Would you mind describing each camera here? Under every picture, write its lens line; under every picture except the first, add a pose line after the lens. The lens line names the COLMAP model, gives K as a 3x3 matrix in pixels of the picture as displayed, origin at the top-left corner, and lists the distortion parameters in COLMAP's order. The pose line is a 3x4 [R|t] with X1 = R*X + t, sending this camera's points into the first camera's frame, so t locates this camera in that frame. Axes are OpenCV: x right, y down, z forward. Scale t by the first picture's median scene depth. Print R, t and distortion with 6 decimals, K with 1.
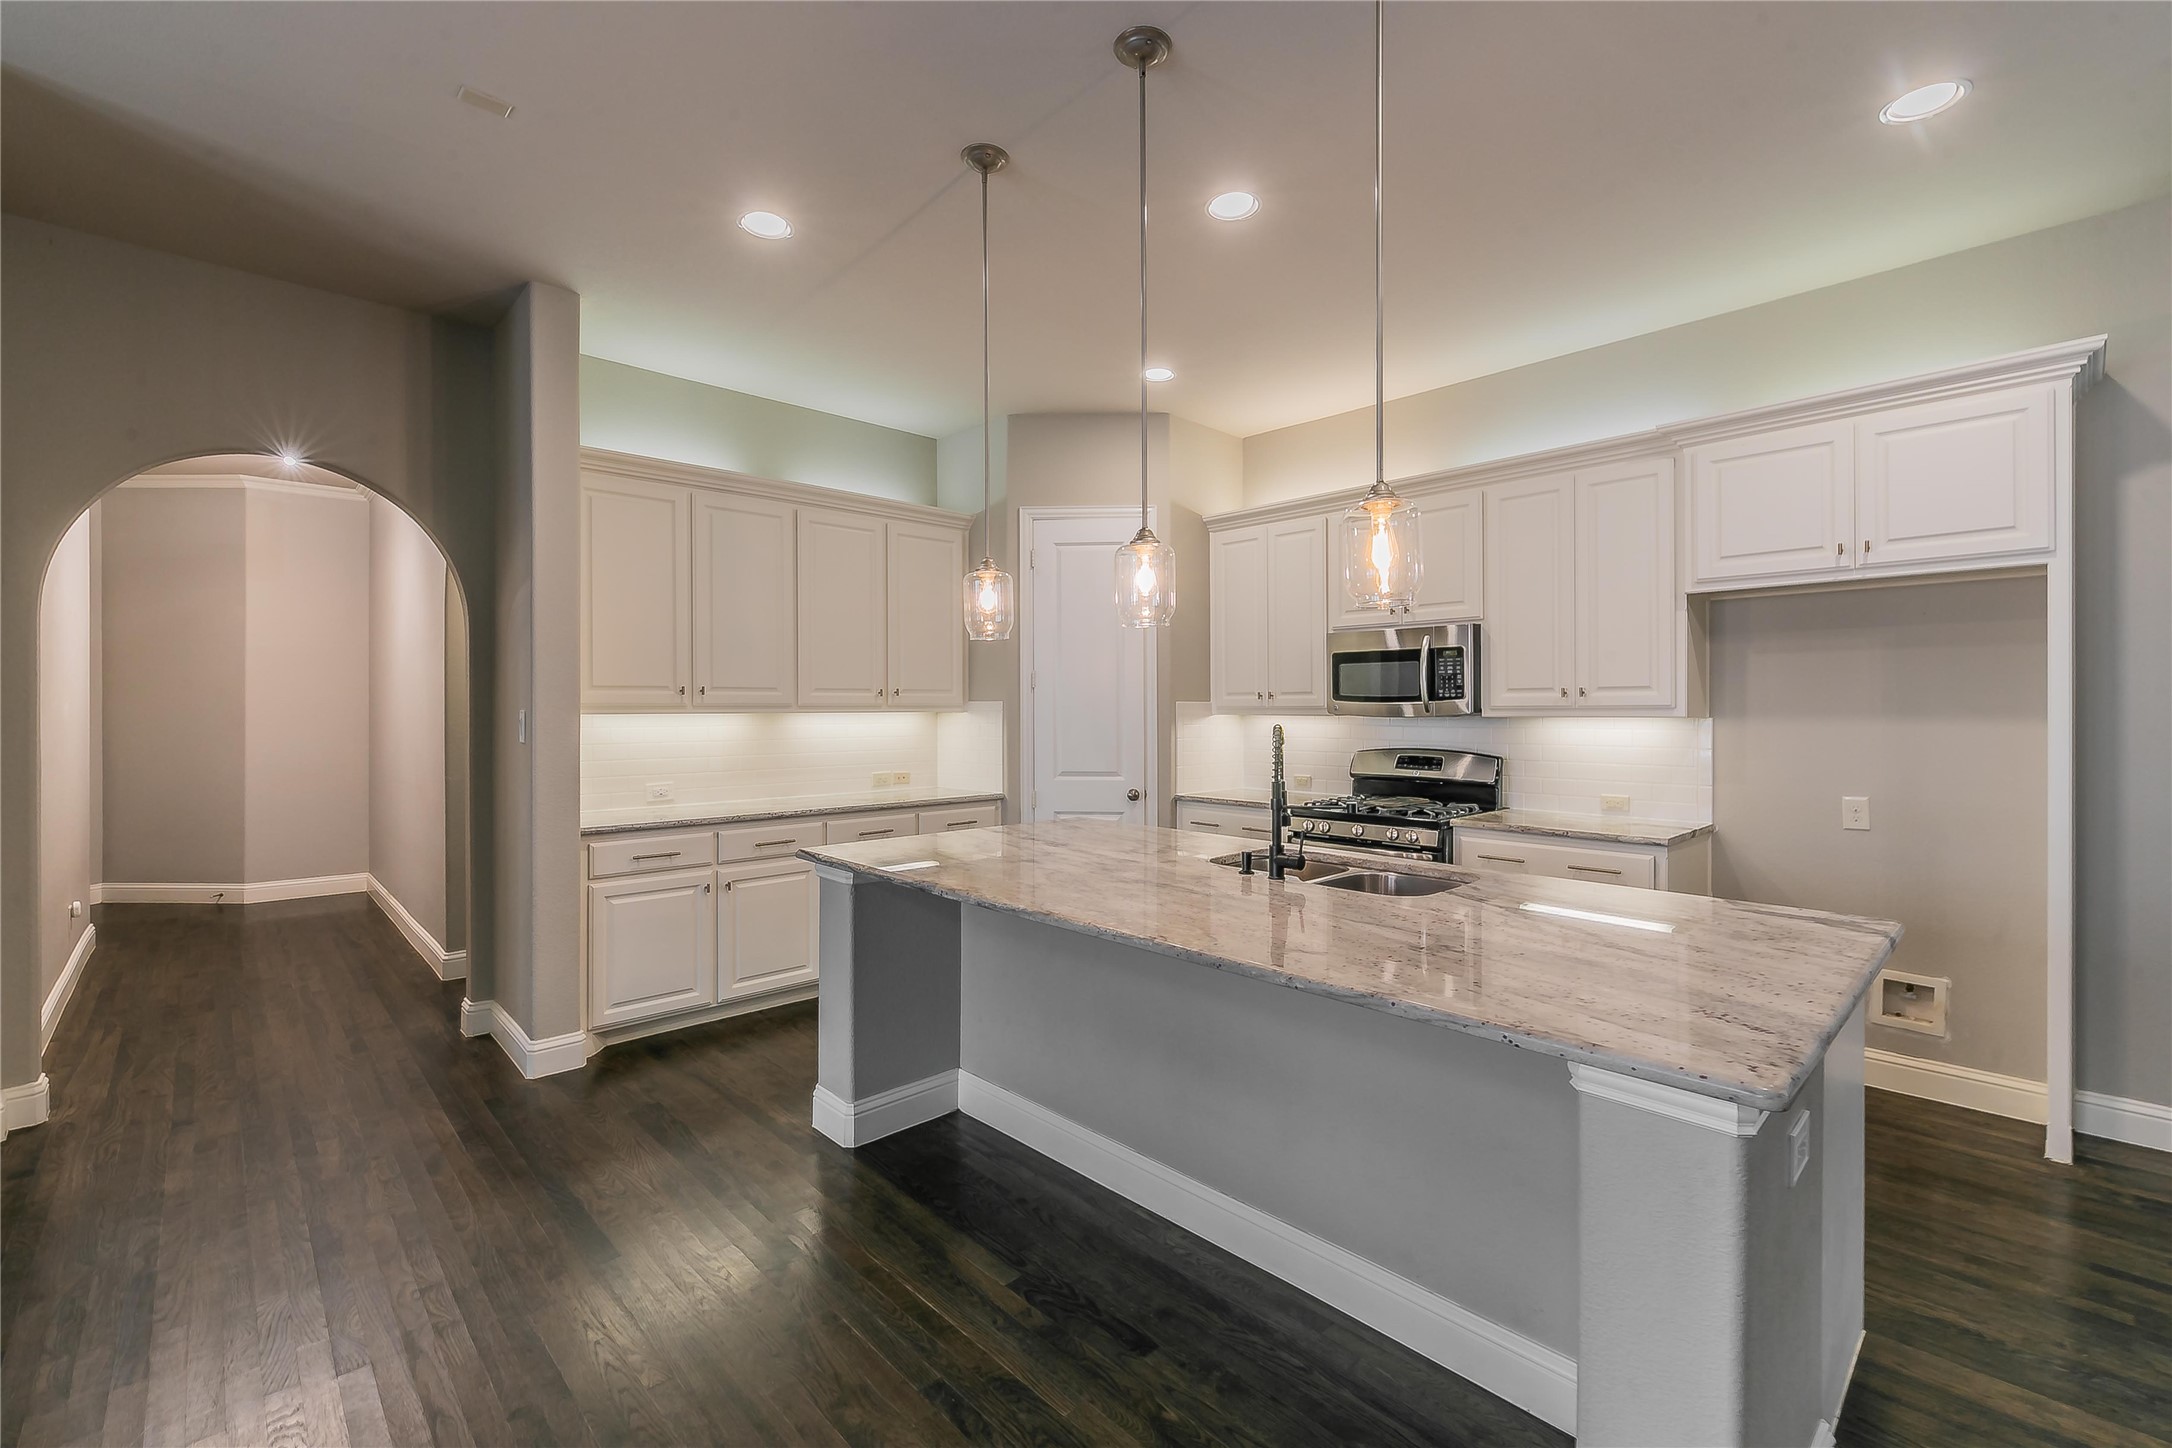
lens RADIAL K [[923.2, 0, 1086.4], [0, 923.2, 707.5], [0, 0, 1]] dist [0.001403, 0.000405]
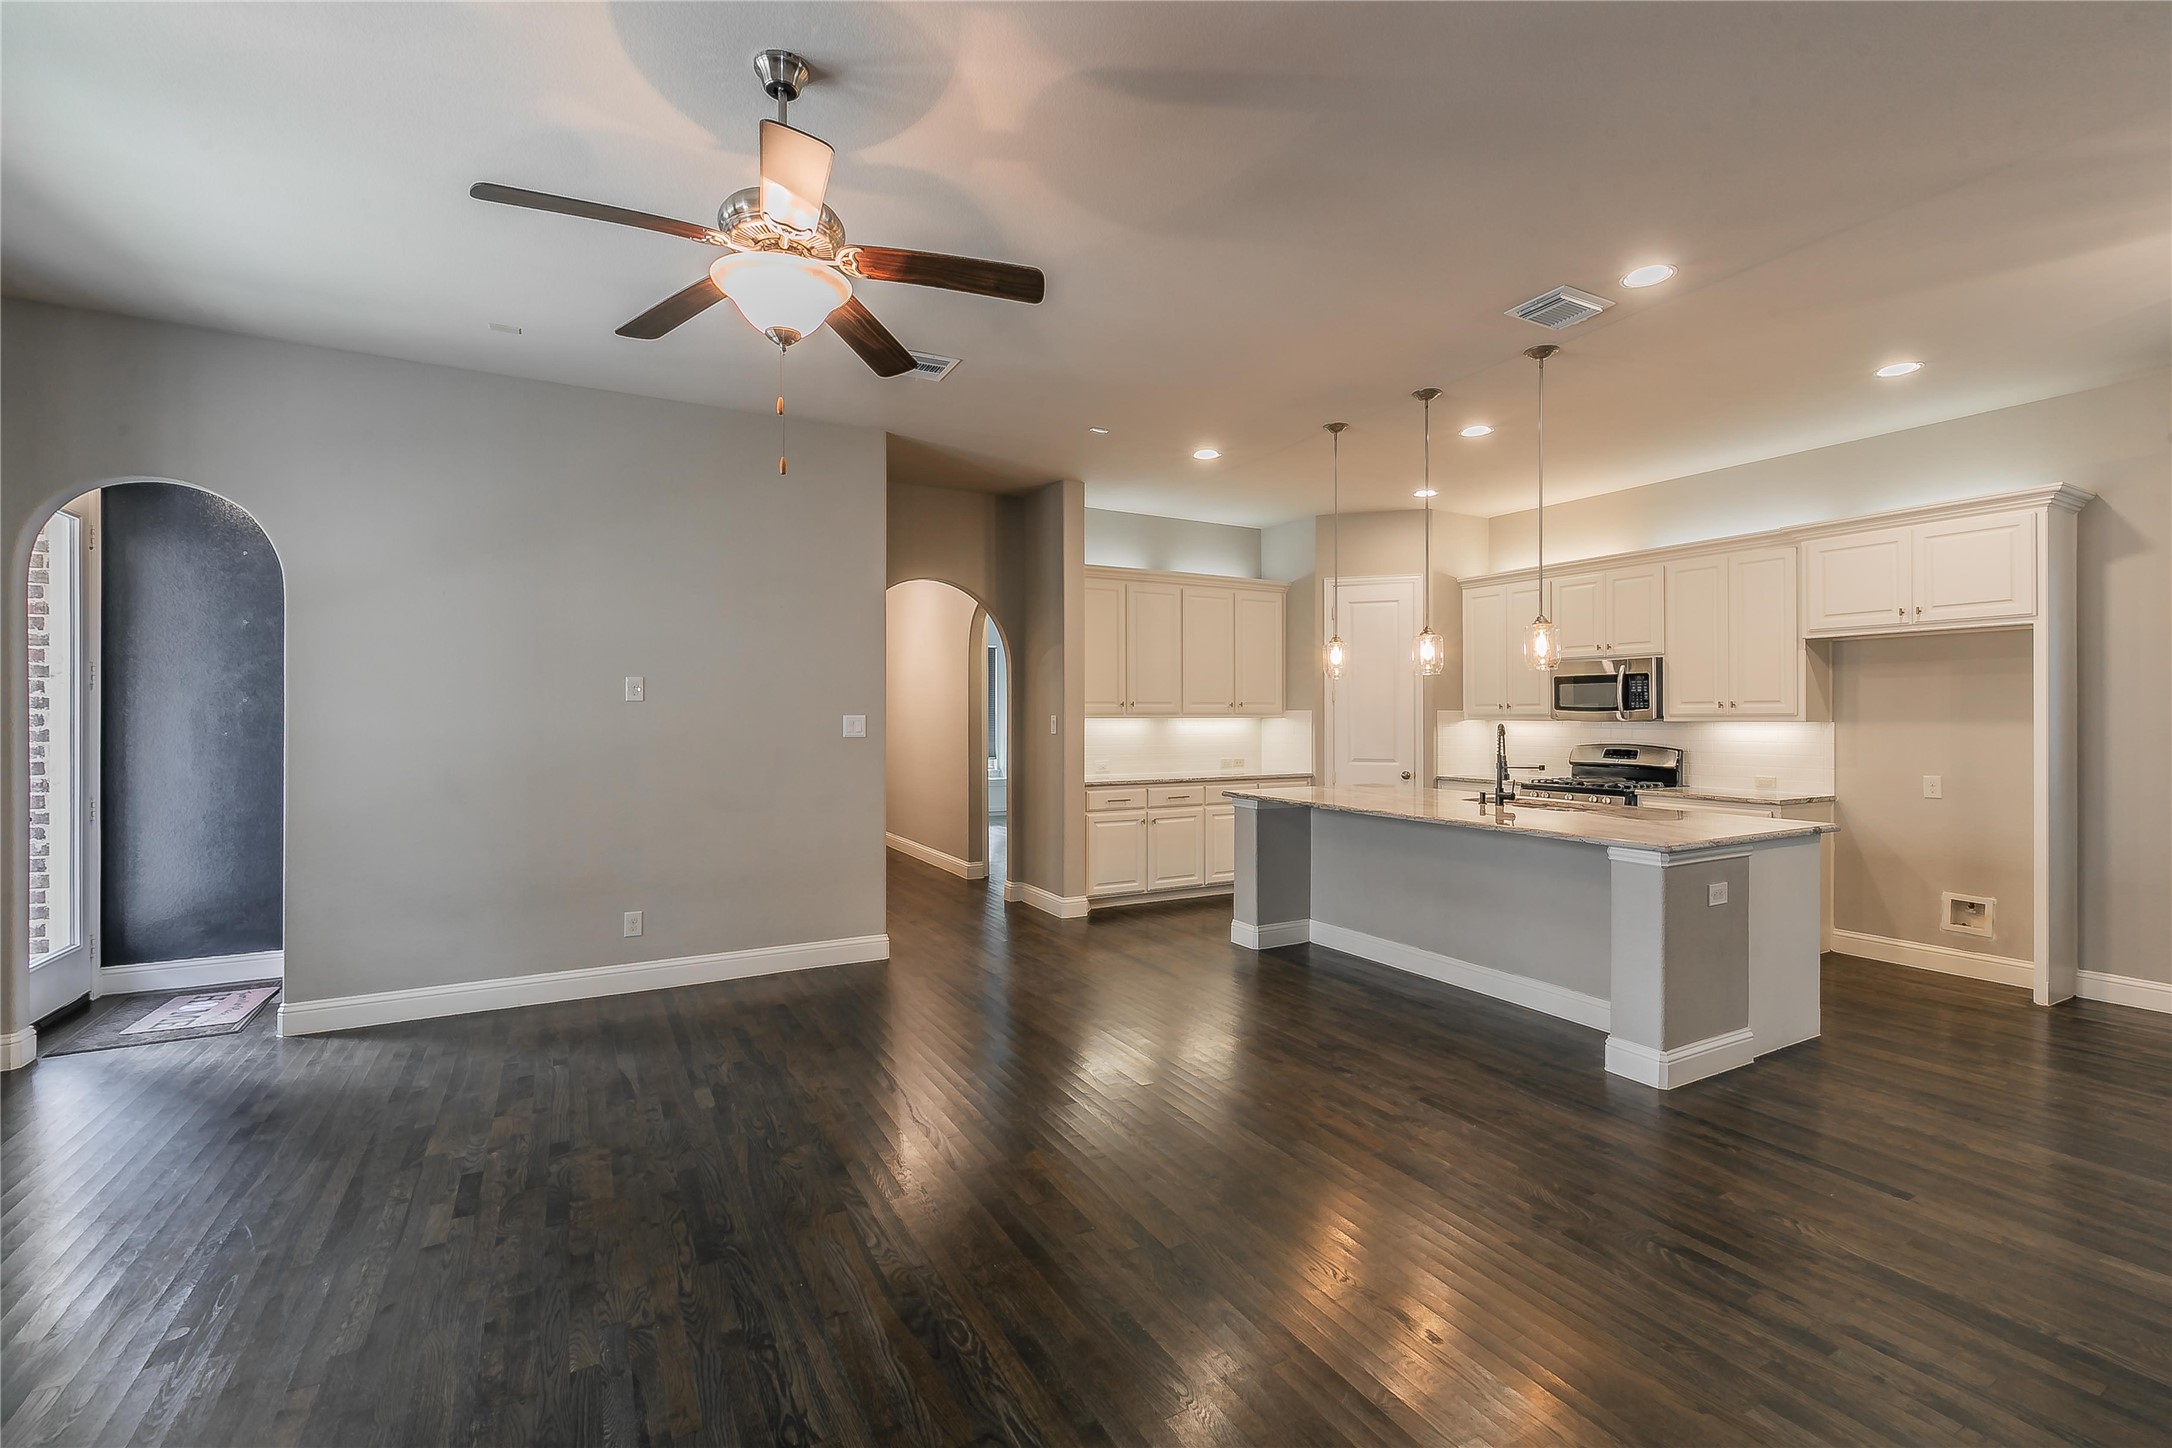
lens RADIAL K [[938.8, 0, 1084.9], [0, 938.8, 716.0], [0, 0, 1]] dist [0.002561, 0.000176]
pose [[0.968325, 0.001199, -0.249689, -0.084975], [-0.000728, 0.999998, 0.001976, -0.000421], [0.249691, -0.001731, 0.968324, -0.674658]]
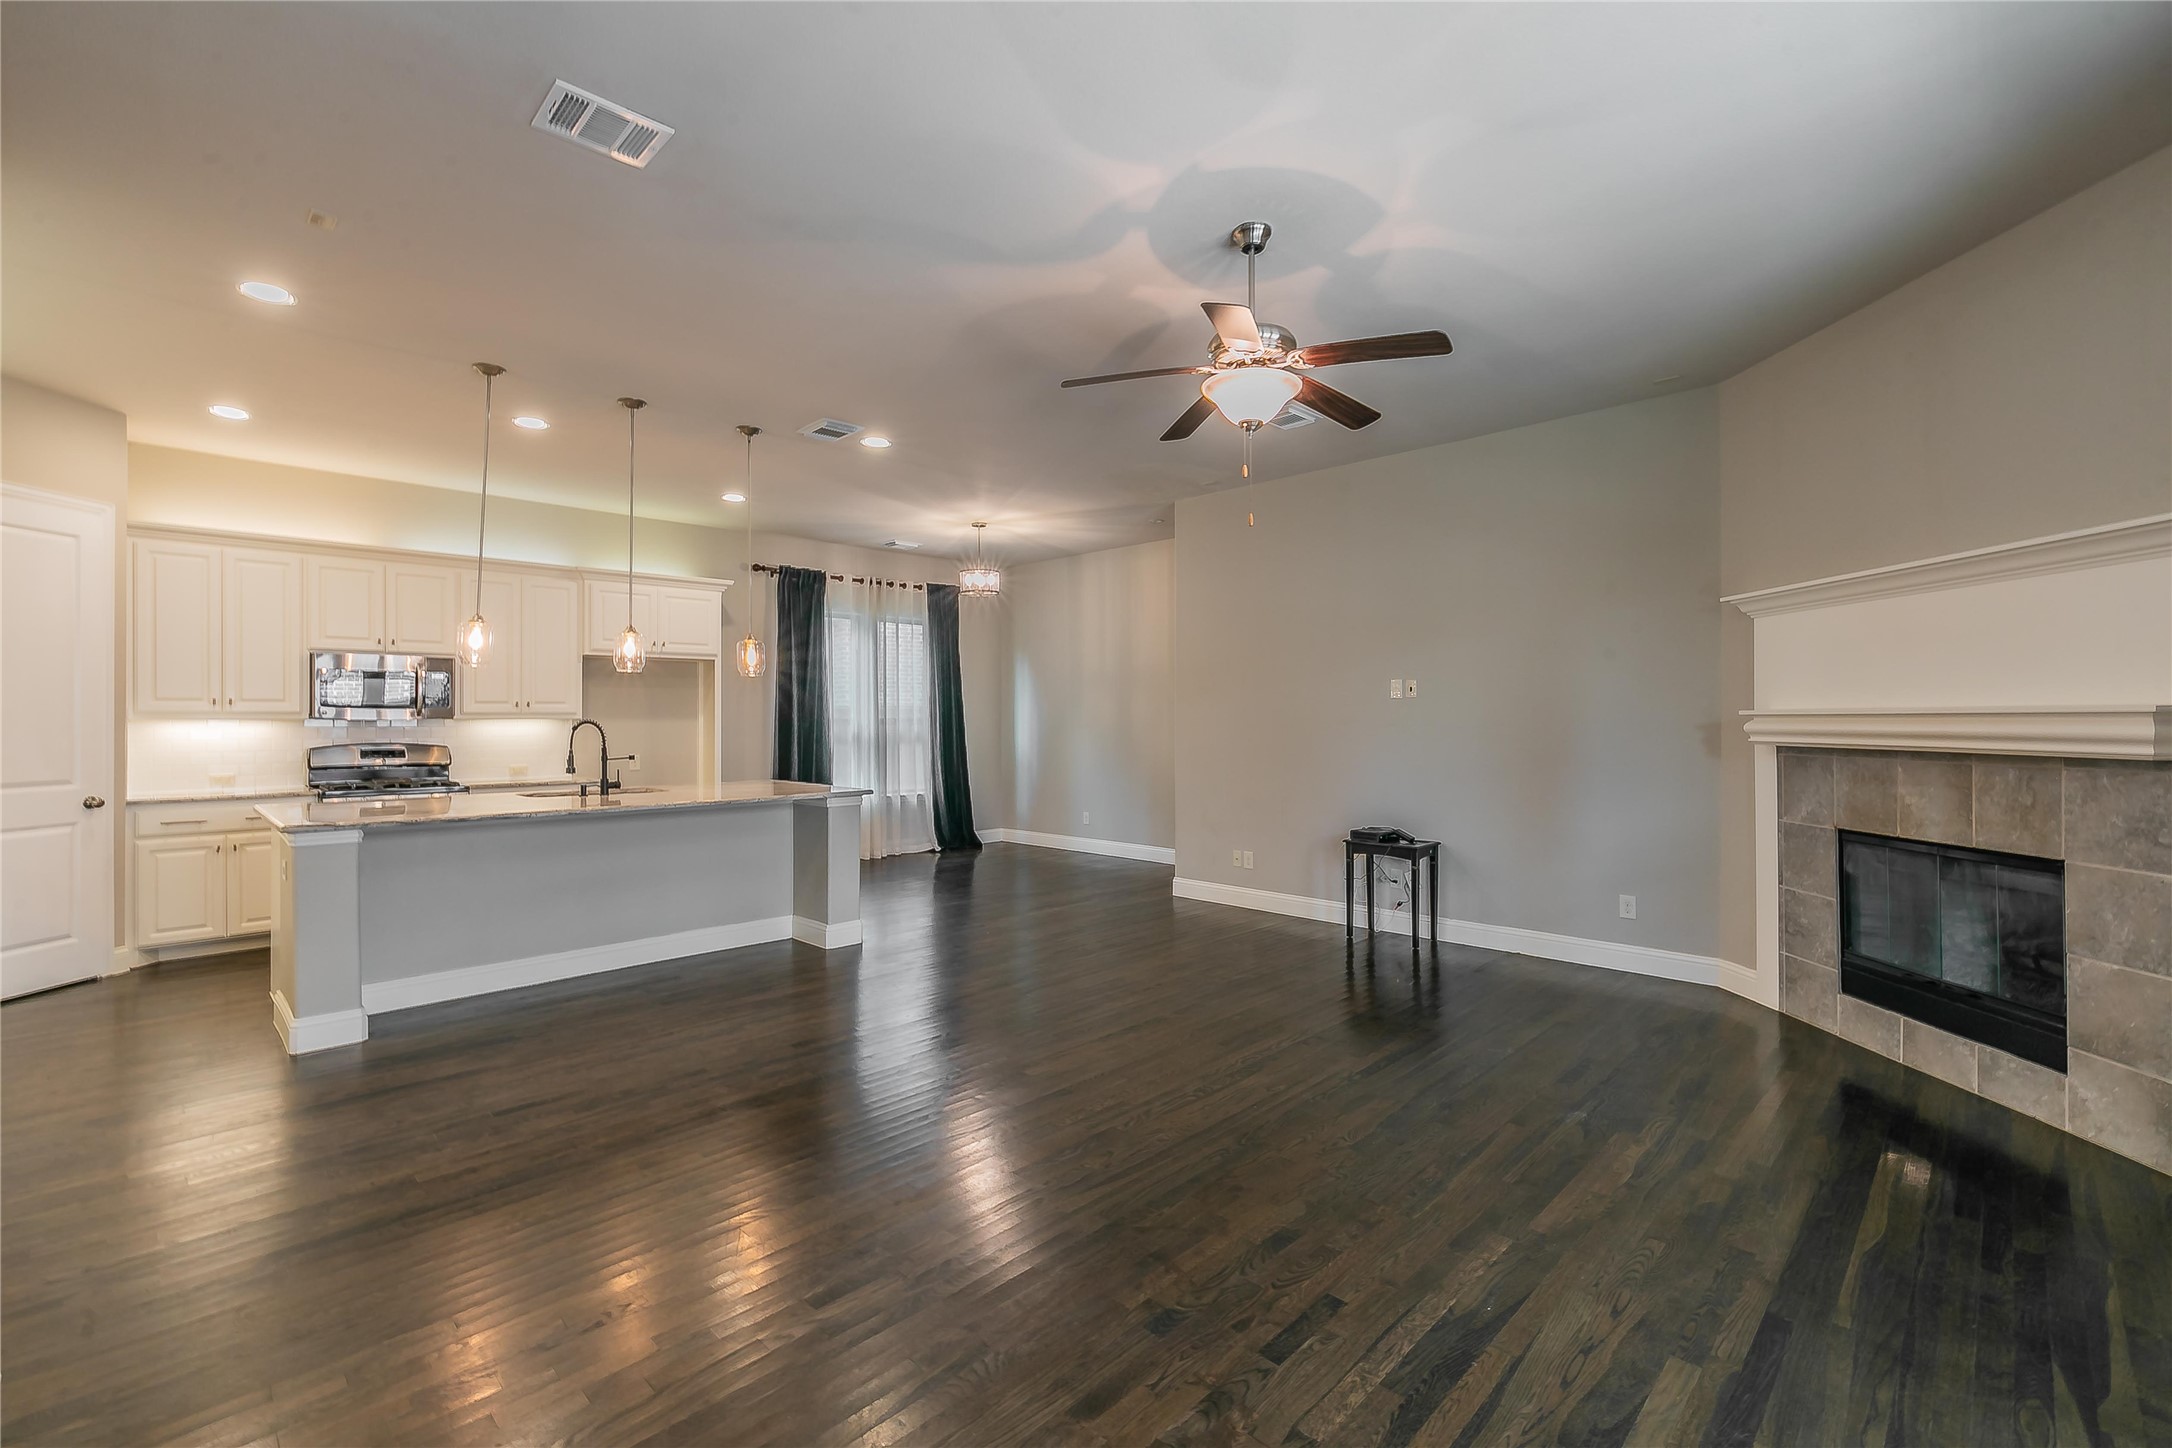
lens RADIAL K [[923.7, 0, 1103.6], [0, 923.7, 712.0], [0, 0, 1]] dist [0.000368, -0.000521]
pose [[-0.041088, 0.009299, 0.999112, -1.176398], [0.003891, 0.999951, -0.009147, 0.016539], [-0.999148, 0.003512, -0.041122, -0.005822]]
